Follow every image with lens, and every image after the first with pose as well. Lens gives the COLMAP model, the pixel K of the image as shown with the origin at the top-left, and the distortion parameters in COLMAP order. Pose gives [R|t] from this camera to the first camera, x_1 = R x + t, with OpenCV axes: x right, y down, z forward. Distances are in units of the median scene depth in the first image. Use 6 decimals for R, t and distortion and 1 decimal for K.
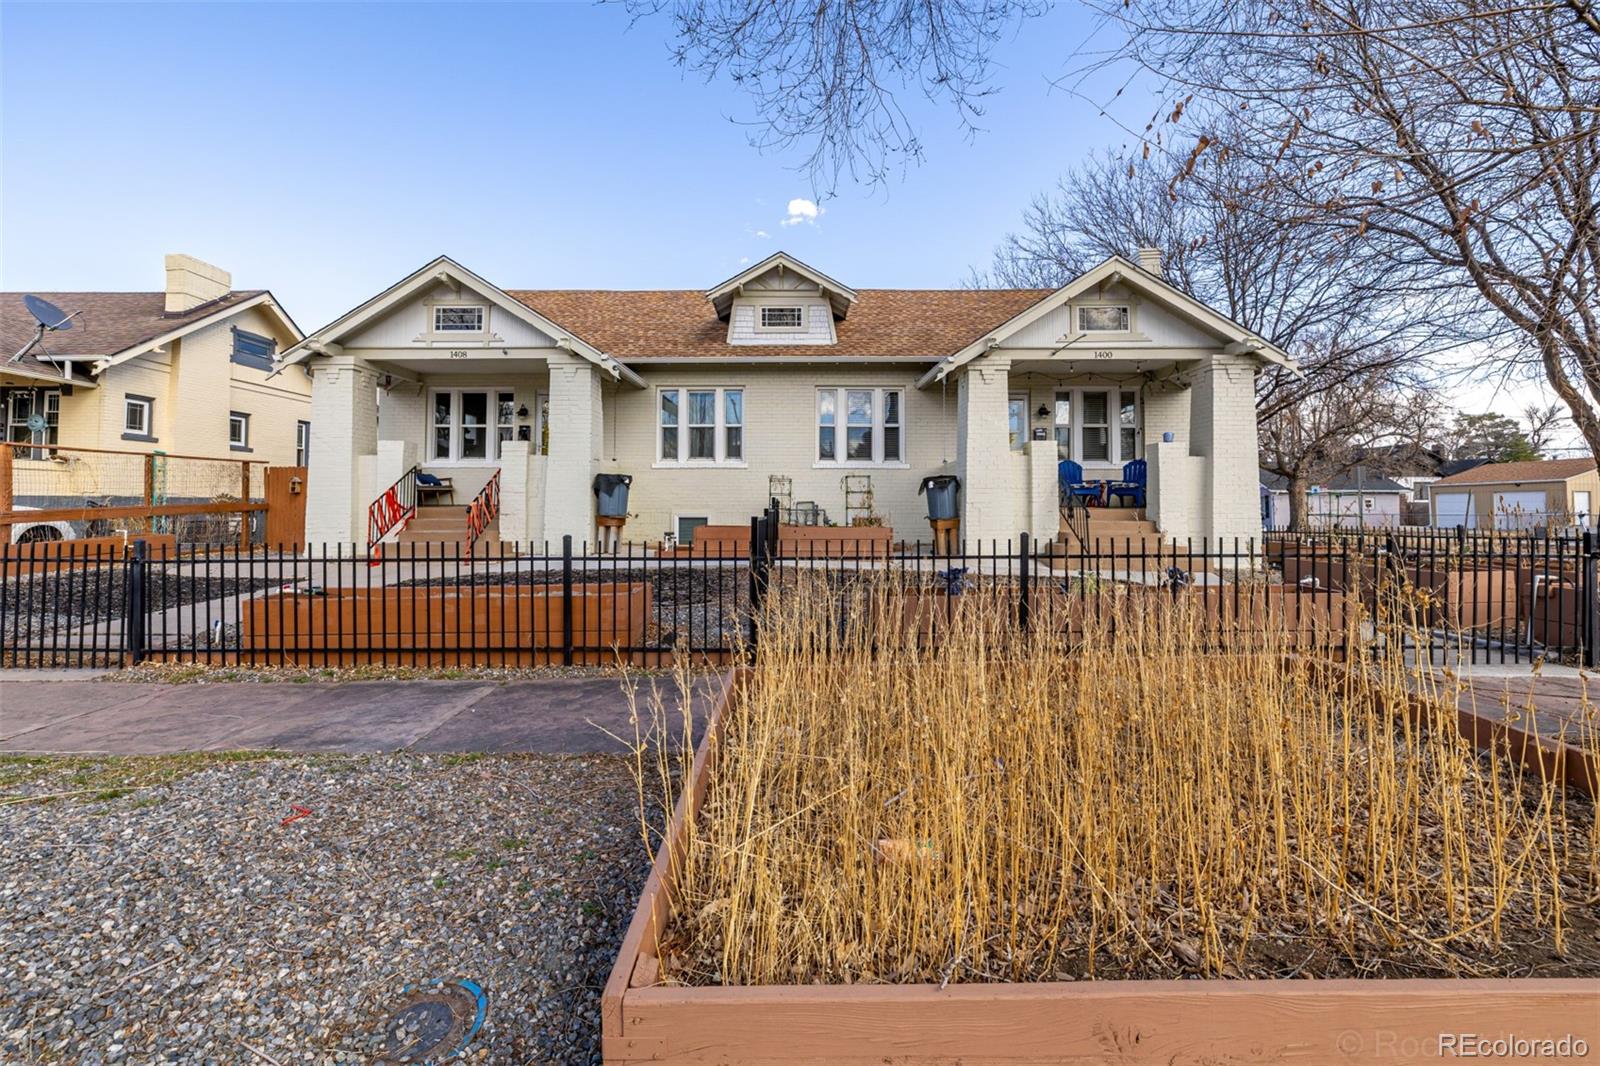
lens RADIAL K [[702.4, 0, 799.9], [0, 702.4, 481.4], [0, 0, 1]] dist [0.000035, -0.000016]
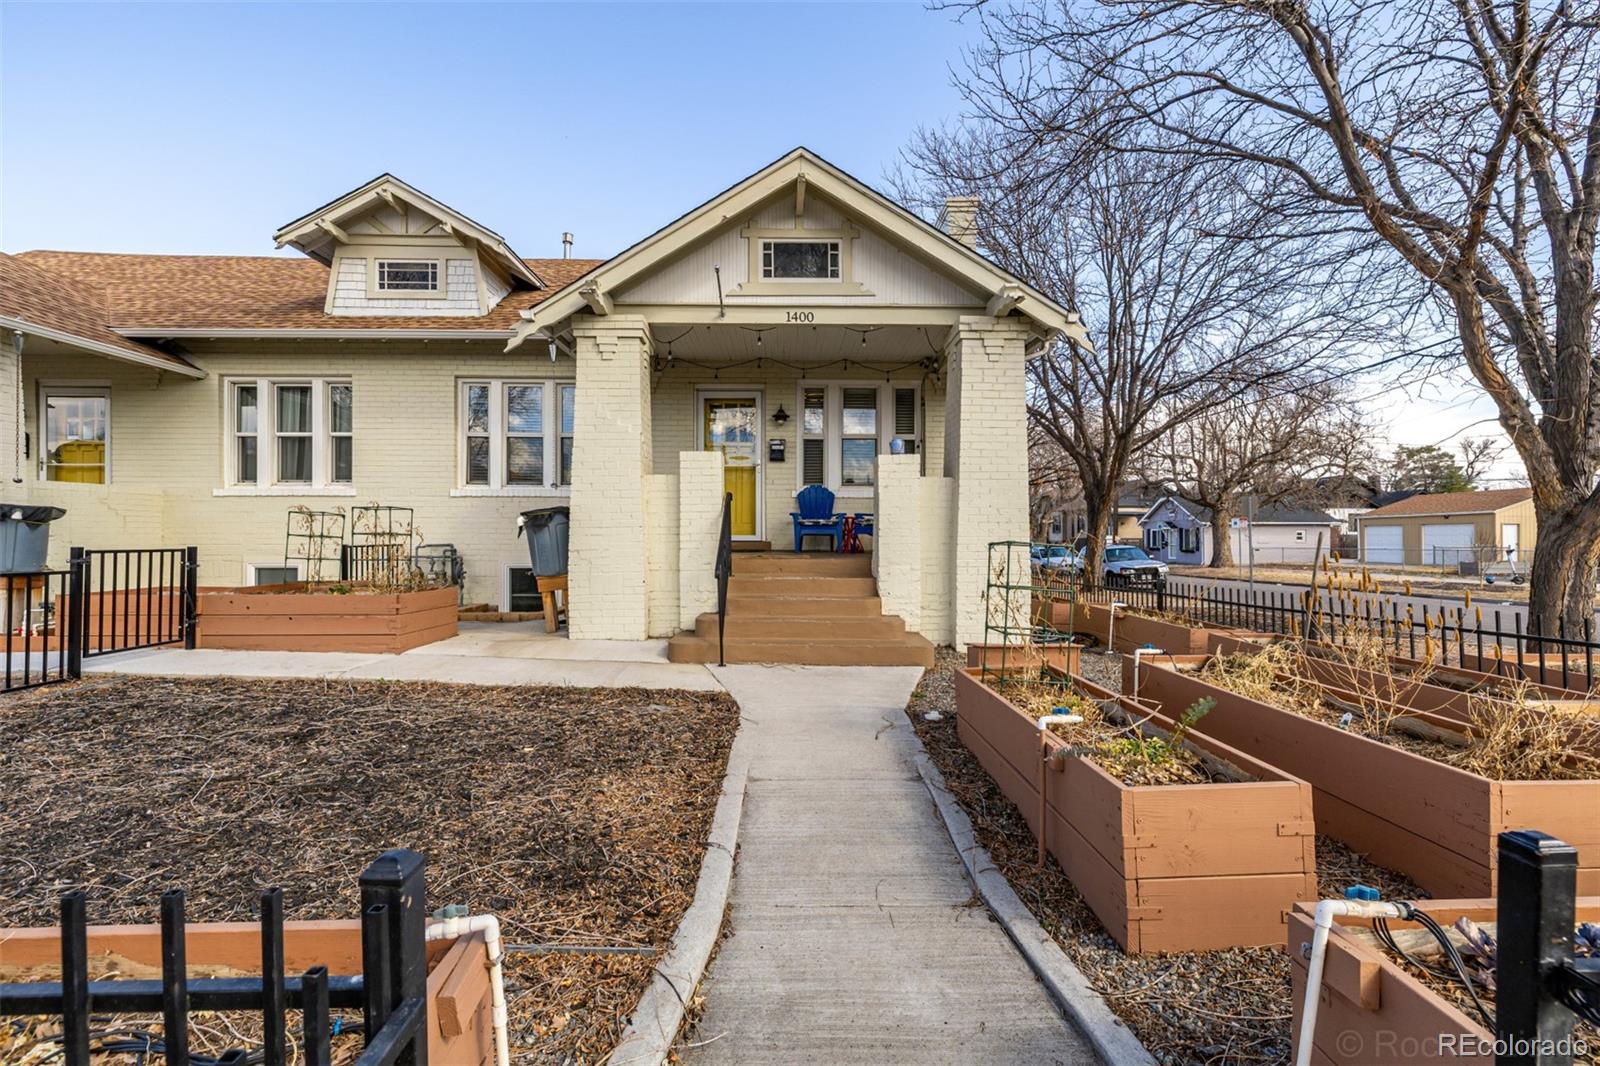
lens RADIAL K [[677.8, 0, 819.8], [0, 677.8, 532.6], [0, 0, 1]] dist [-0.001936, -0.000024]
pose [[0.999086, -0.000611, 0.042741, 0.346044], [-0.000689, 0.999537, 0.030407, -0.002909], [-0.042740, -0.030409, 0.998623, 0.310444]]
